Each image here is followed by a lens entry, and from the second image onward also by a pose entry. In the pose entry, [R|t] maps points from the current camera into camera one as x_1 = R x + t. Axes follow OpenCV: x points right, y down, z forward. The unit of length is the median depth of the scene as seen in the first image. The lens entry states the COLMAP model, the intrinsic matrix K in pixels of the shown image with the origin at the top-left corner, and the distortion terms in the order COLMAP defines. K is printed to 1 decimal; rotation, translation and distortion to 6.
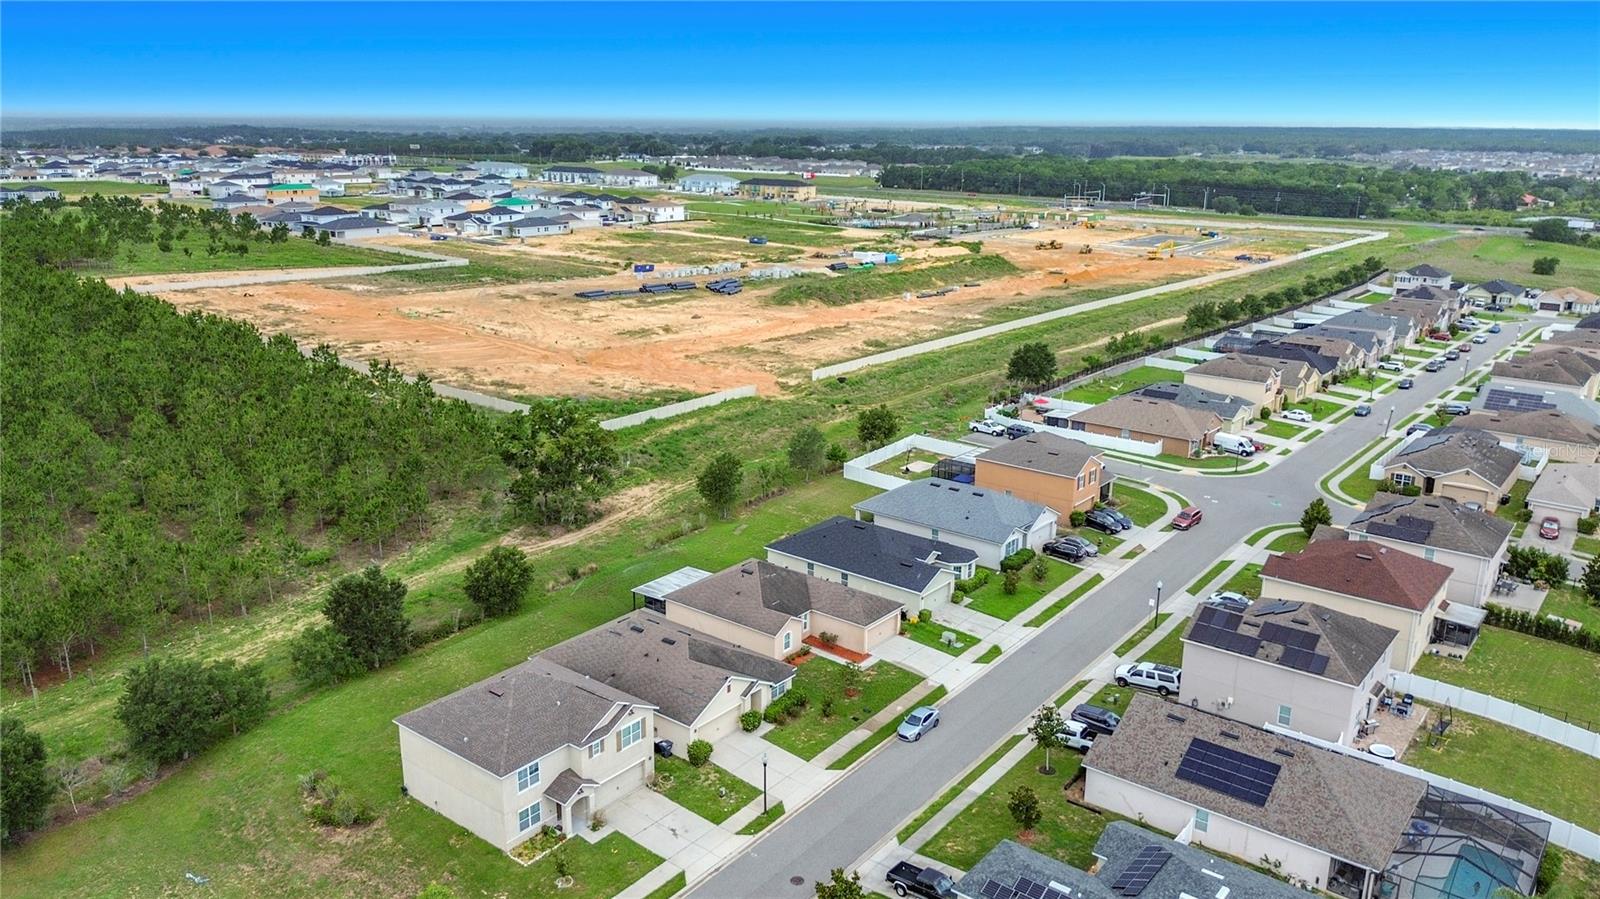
lens RADIAL K [[1173.3, 0, 800.0], [0, 1173.3, 449.5], [0, 0, 1]] dist [0.059686, -0.098339]
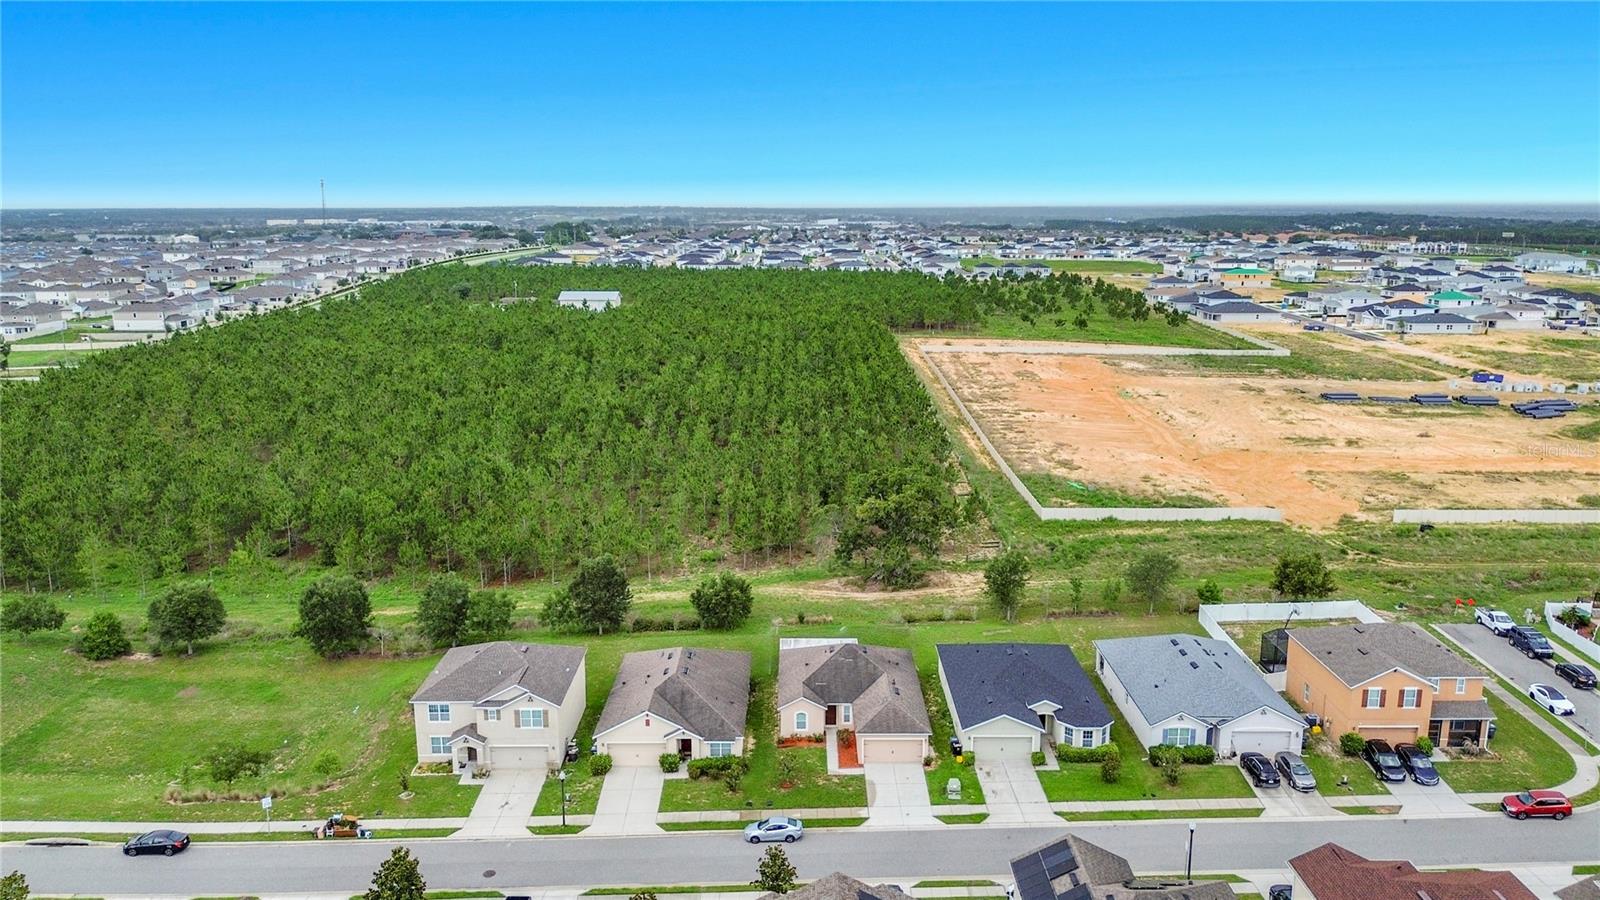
lens RADIAL K [[1173.3, 0, 800.0], [0, 1173.3, 450.0], [0, 0, 1]] dist [0.059686, -0.098339]
pose [[0.621084, 0.151566, -0.768949, 0.538423], [-0.204604, 0.978456, 0.027602, -0.066763], [0.756566, 0.140187, 0.638714, 0.243924]]
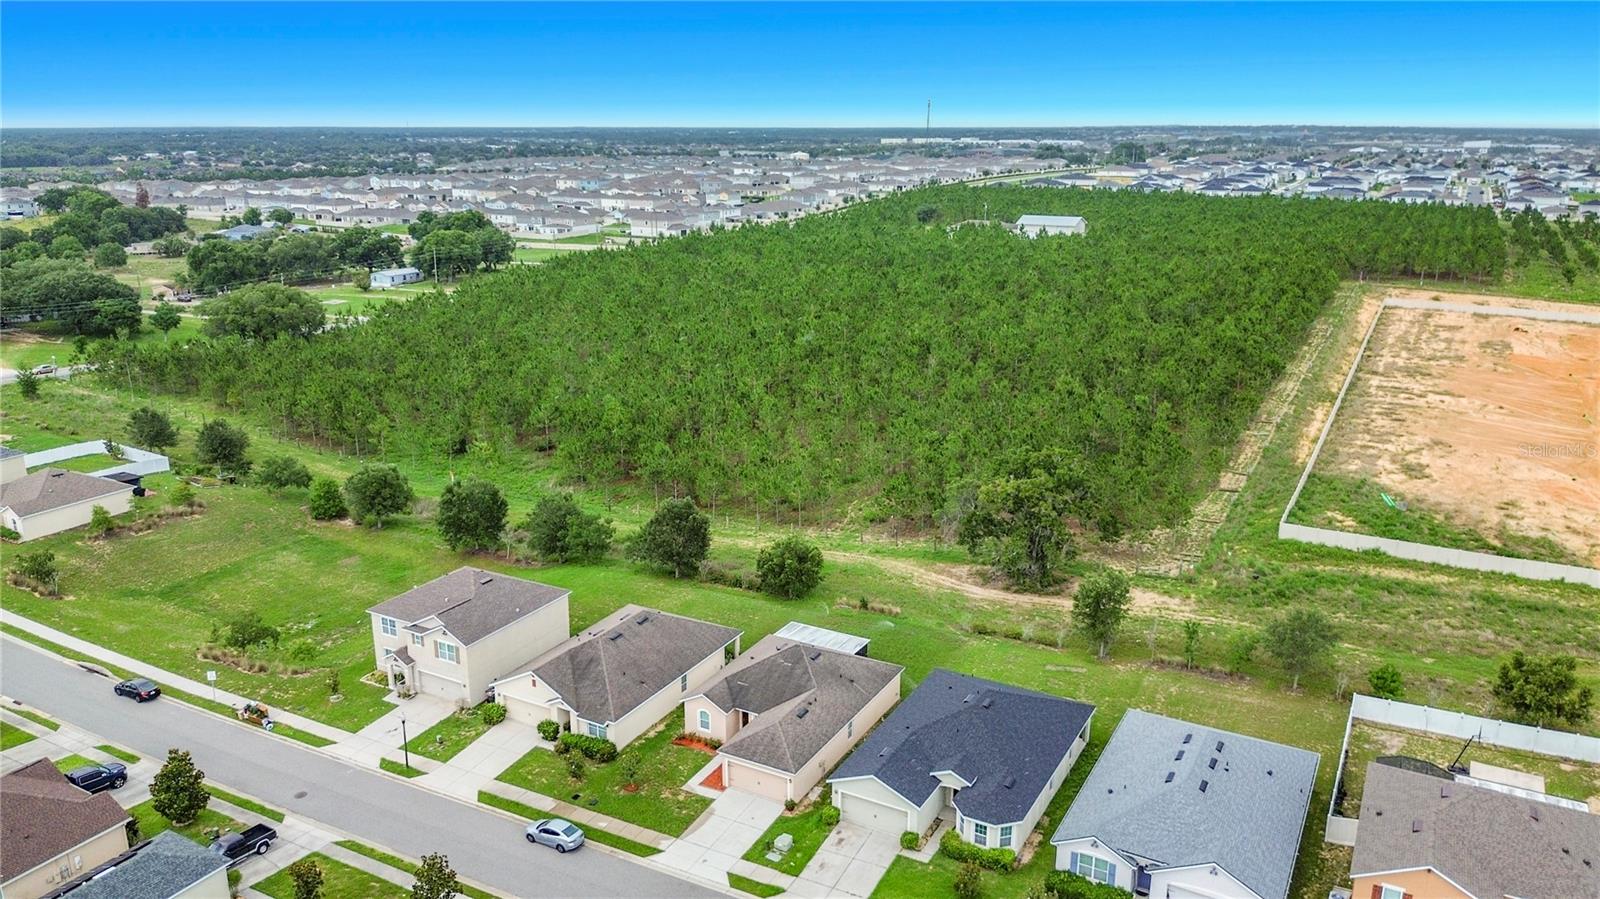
lens RADIAL K [[1156.5, 0, 796.5], [0, 1156.5, 453.7], [0, 0, 1]] dist [0.060182, -0.100164]
pose [[0.157788, 0.262298, -0.951999, 0.577397], [-0.264879, 0.939988, 0.215086, -0.171029], [0.951284, 0.218227, 0.217796, 0.619969]]
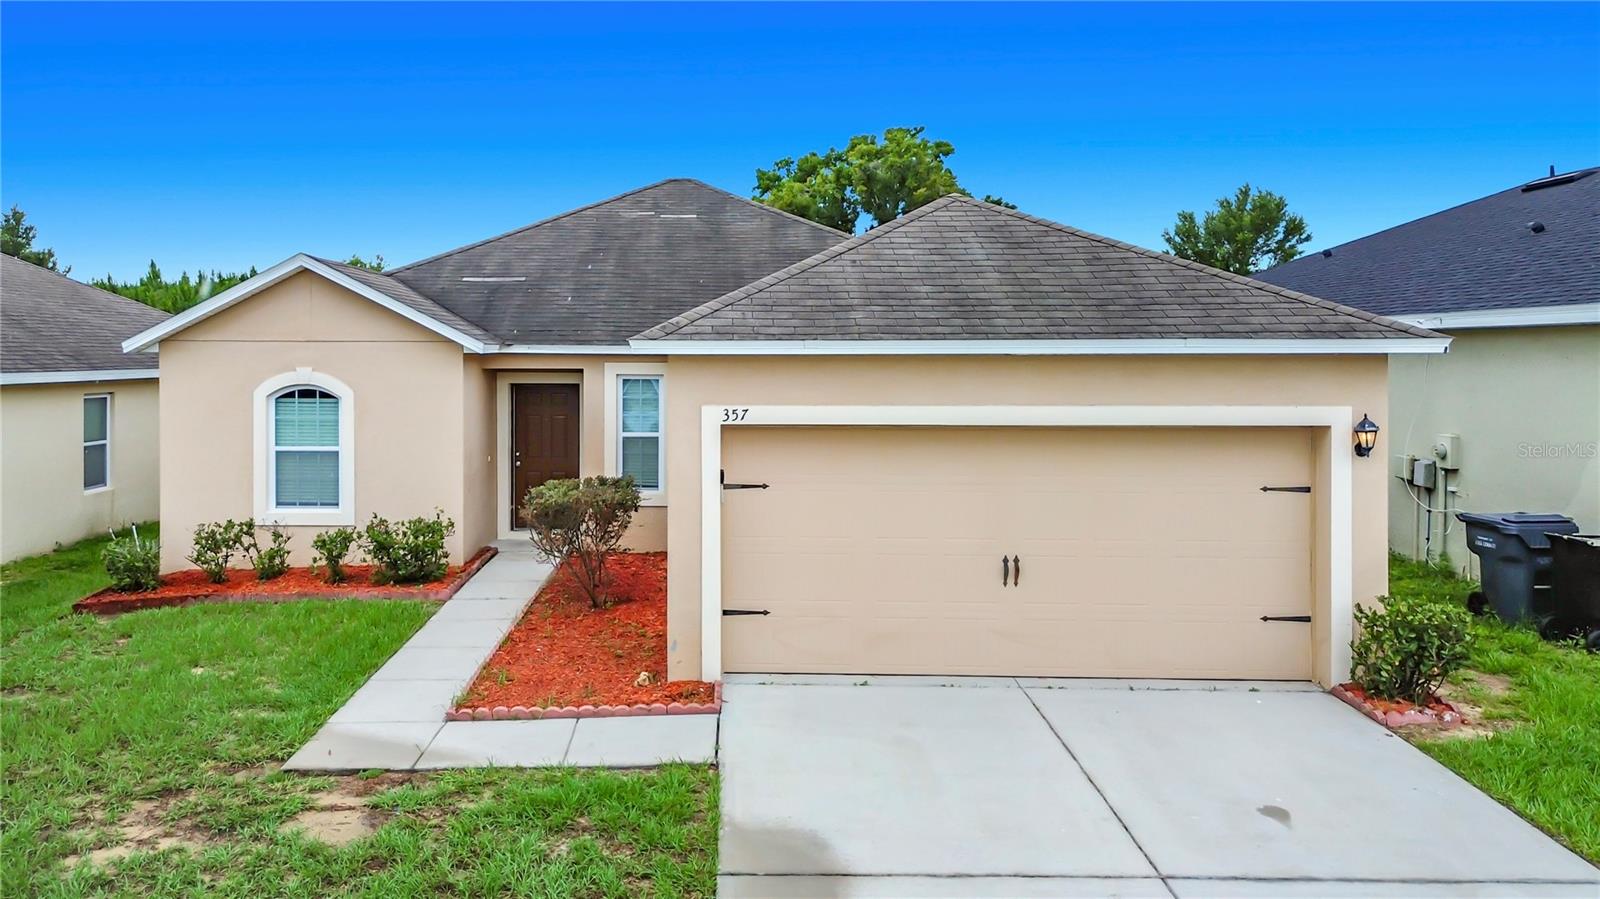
lens RADIAL K [[1181.7, 0, 696.2], [0, 1181.7, 368.5], [0, 0, 1]] dist [0.033353, -0.012313]
pose [[0.596094, -0.003346, -0.802908, 0.098622], [-0.211578, 0.963993, -0.161097, 0.124479], [0.774537, 0.265906, 0.573922, 0.708515]]
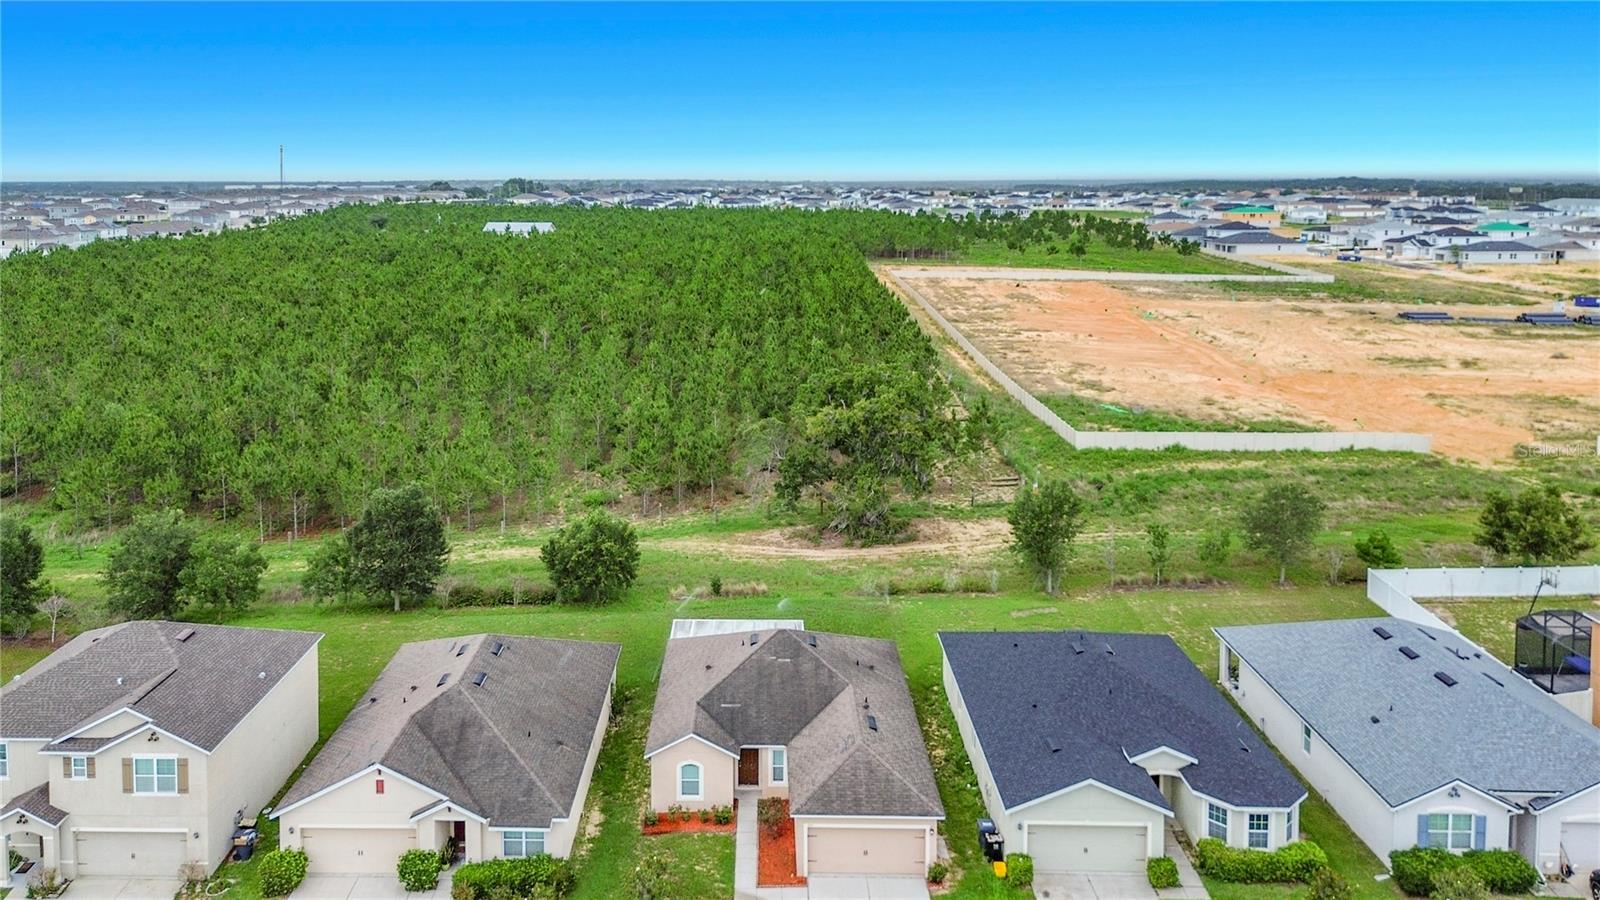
lens RADIAL K [[1188.9, 0, 729.7], [0, 1188.9, 300.8], [0, 0, 1]] dist [0.031259, -0.009176]
pose [[0.597333, 0.071043, -0.798841, 0.305835], [-0.207158, 0.975934, -0.068110, -0.009597], [0.774777, 0.206171, 0.597674, 0.484485]]
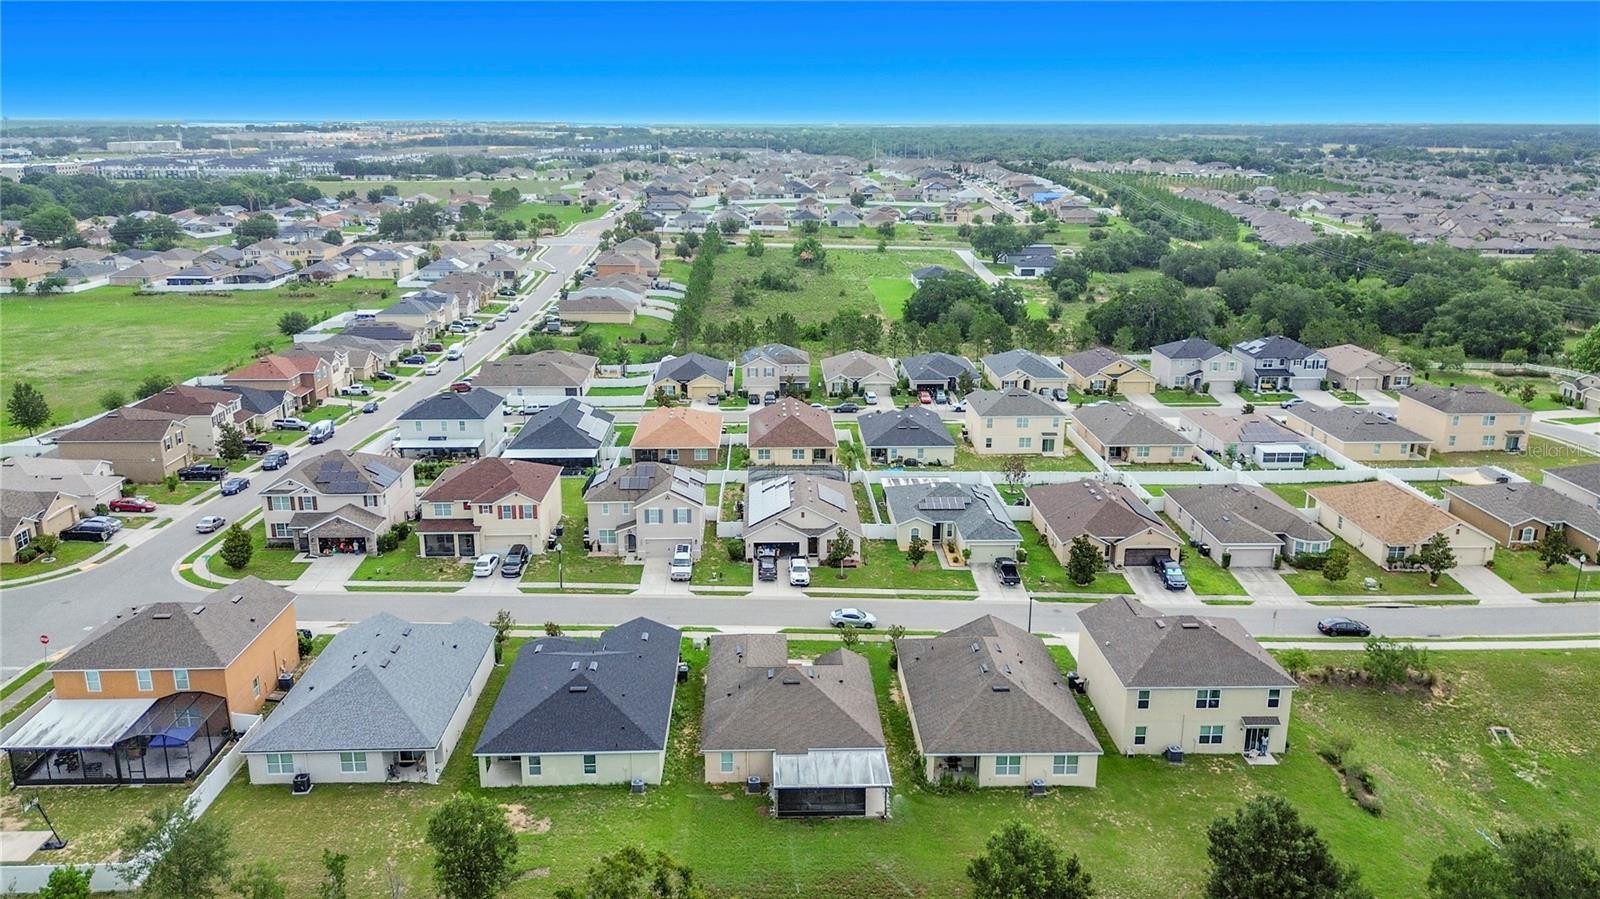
lens RADIAL K [[1151.9, 0, 781.5], [0, 1151.9, 447.4], [0, 0, 1]] dist [0.049428, -0.006538]
pose [[-0.635592, -0.216009, 0.741191, -0.461956], [0.202786, 0.879637, 0.430252, -0.297282], [-0.744917, 0.423767, -0.515286, 1.065934]]
